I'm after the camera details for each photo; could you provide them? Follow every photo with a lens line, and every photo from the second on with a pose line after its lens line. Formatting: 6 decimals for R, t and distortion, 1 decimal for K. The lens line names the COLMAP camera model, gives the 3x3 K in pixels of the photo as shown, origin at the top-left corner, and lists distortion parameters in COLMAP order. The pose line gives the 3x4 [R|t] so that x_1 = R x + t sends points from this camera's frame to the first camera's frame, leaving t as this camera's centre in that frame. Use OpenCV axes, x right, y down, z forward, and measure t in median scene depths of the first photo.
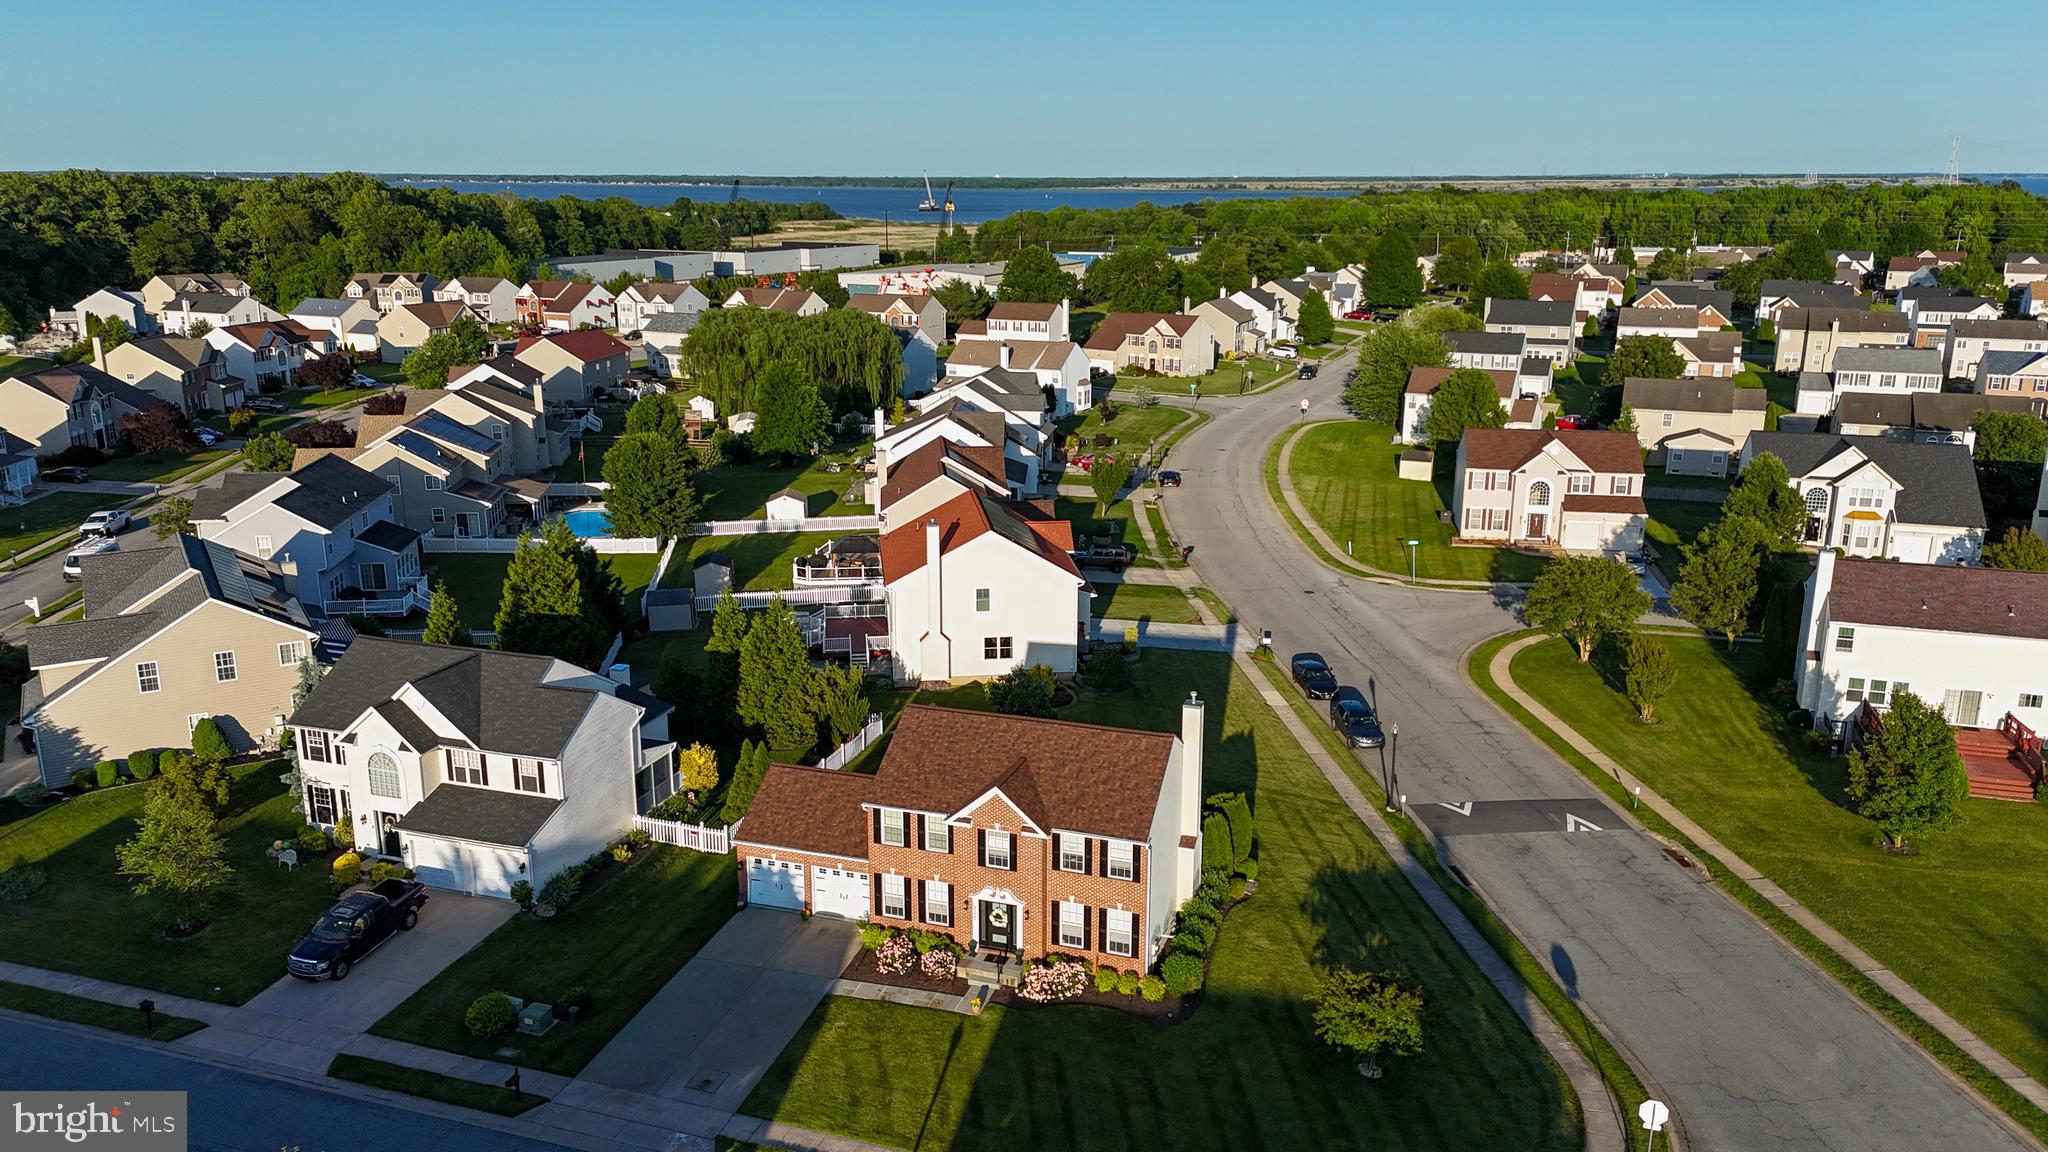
lens RADIAL K [[1476.2, 0, 1032.2], [0, 1476.2, 578.1], [0, 0, 1]] dist [0.107779, -0.138964]
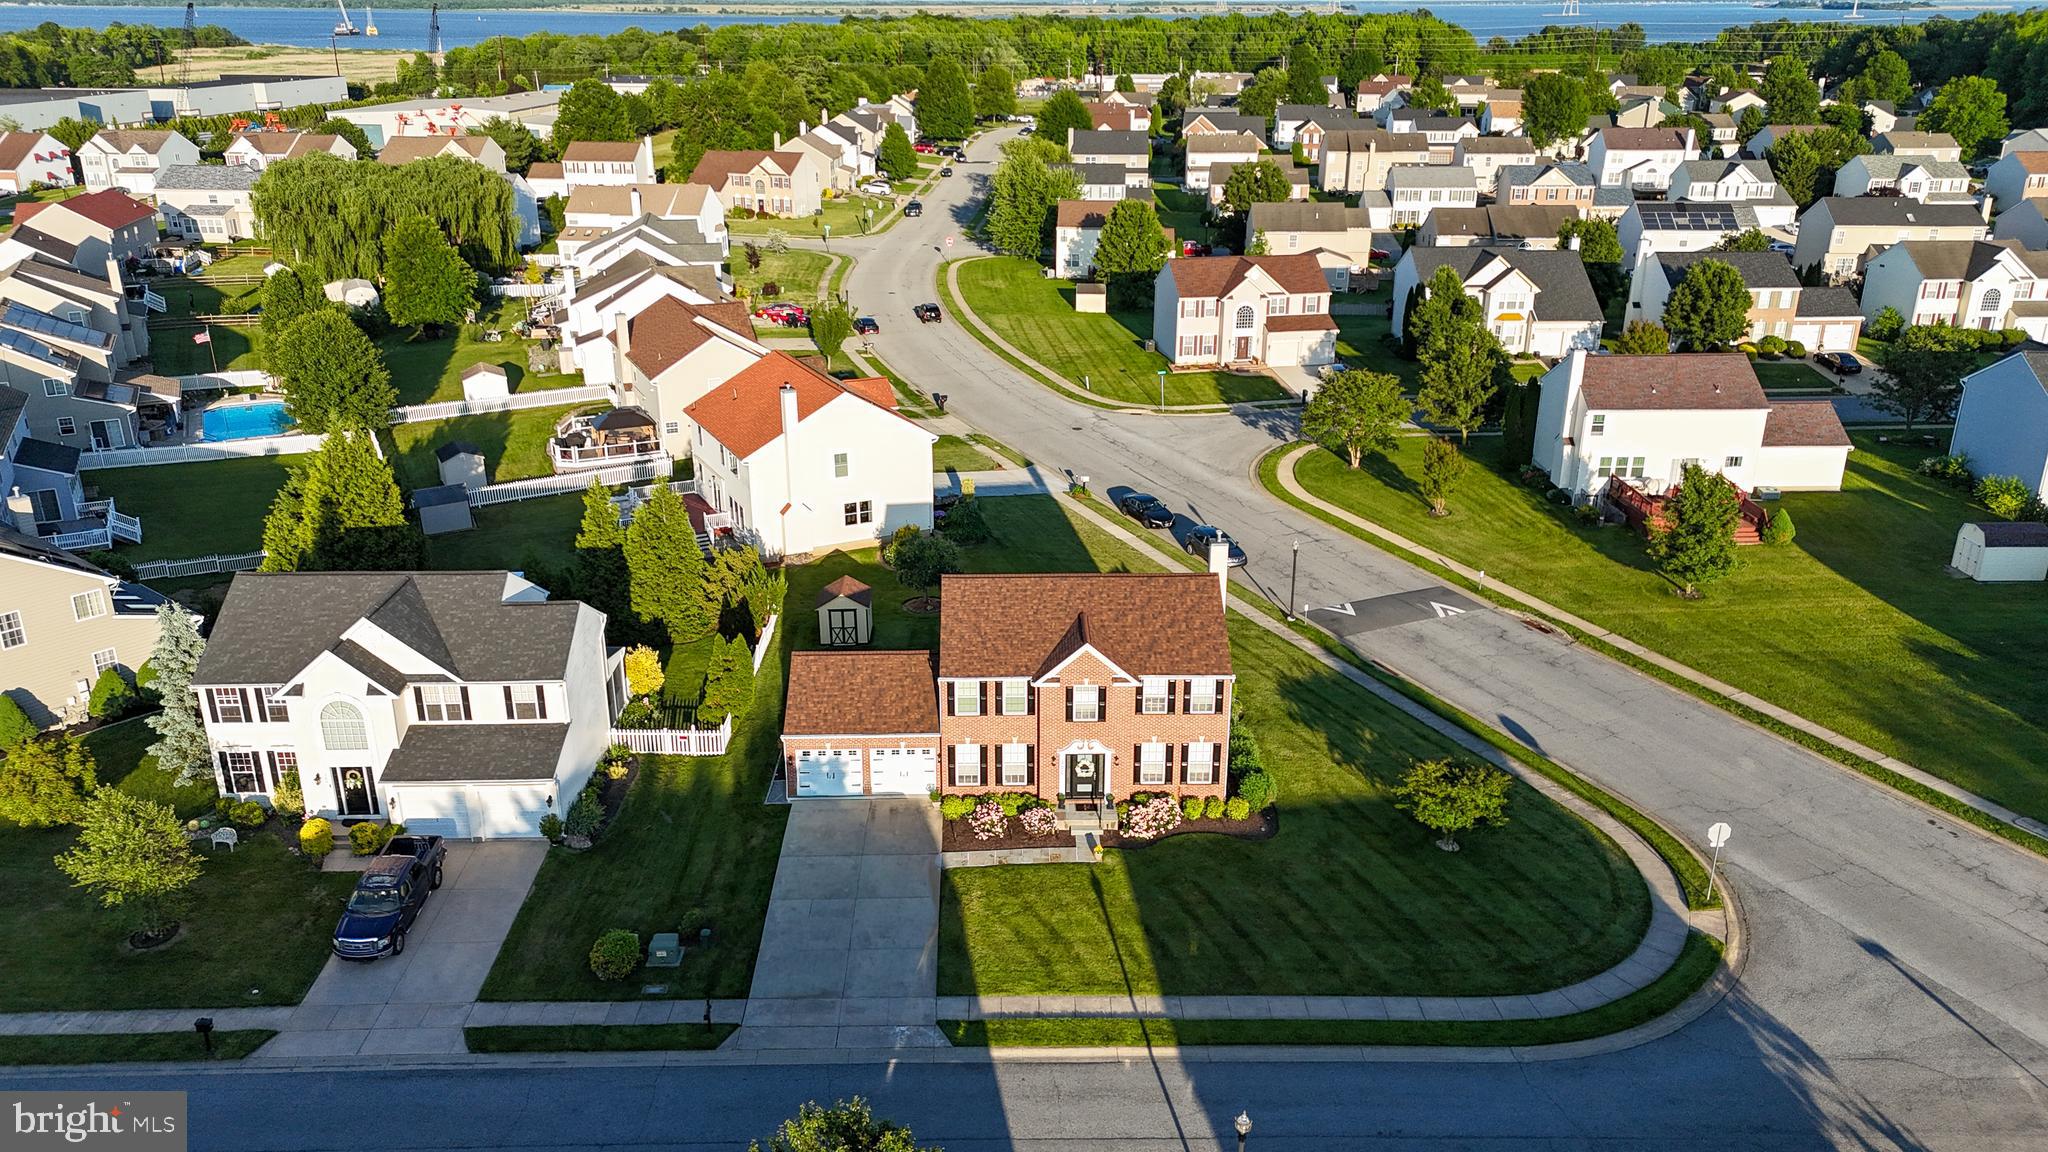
lens RADIAL K [[1476.2, 0, 1032.2], [0, 1476.2, 578.1], [0, 0, 1]] dist [0.107779, -0.138964]
pose [[0.941064, -0.120743, 0.315943, -0.259399], [0.086675, 0.989008, 0.119797, -0.019248], [-0.326935, -0.085352, 0.941185, 0.043032]]
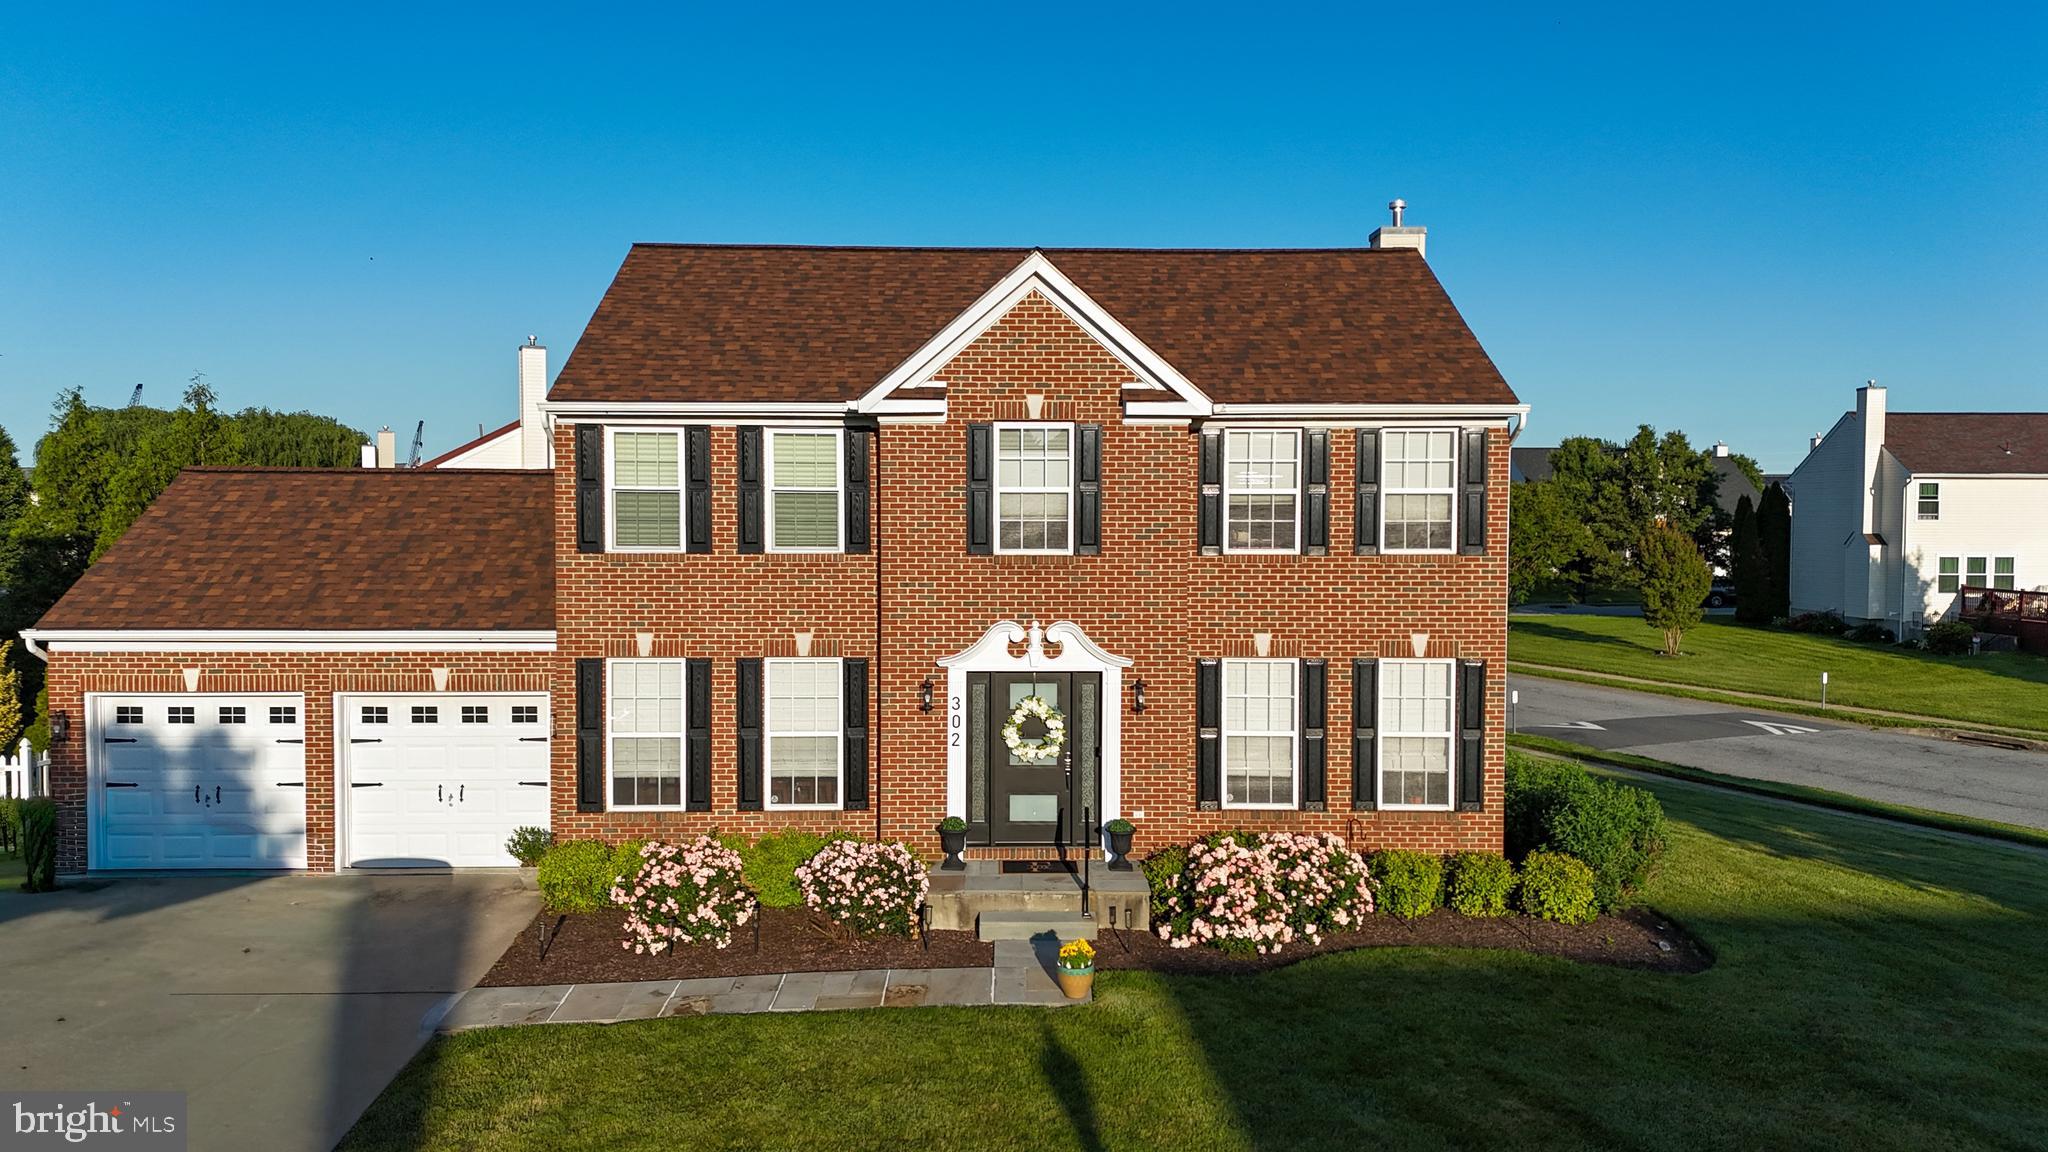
lens RADIAL K [[1476.2, 0, 1032.2], [0, 1476.2, 578.1], [0, 0, 1]] dist [0.107779, -0.138964]
pose [[0.943163, -0.014232, 0.332027, -0.087845], [0.084920, 0.976235, -0.199383, 0.184189], [-0.321298, 0.216246, 0.921957, 0.507951]]
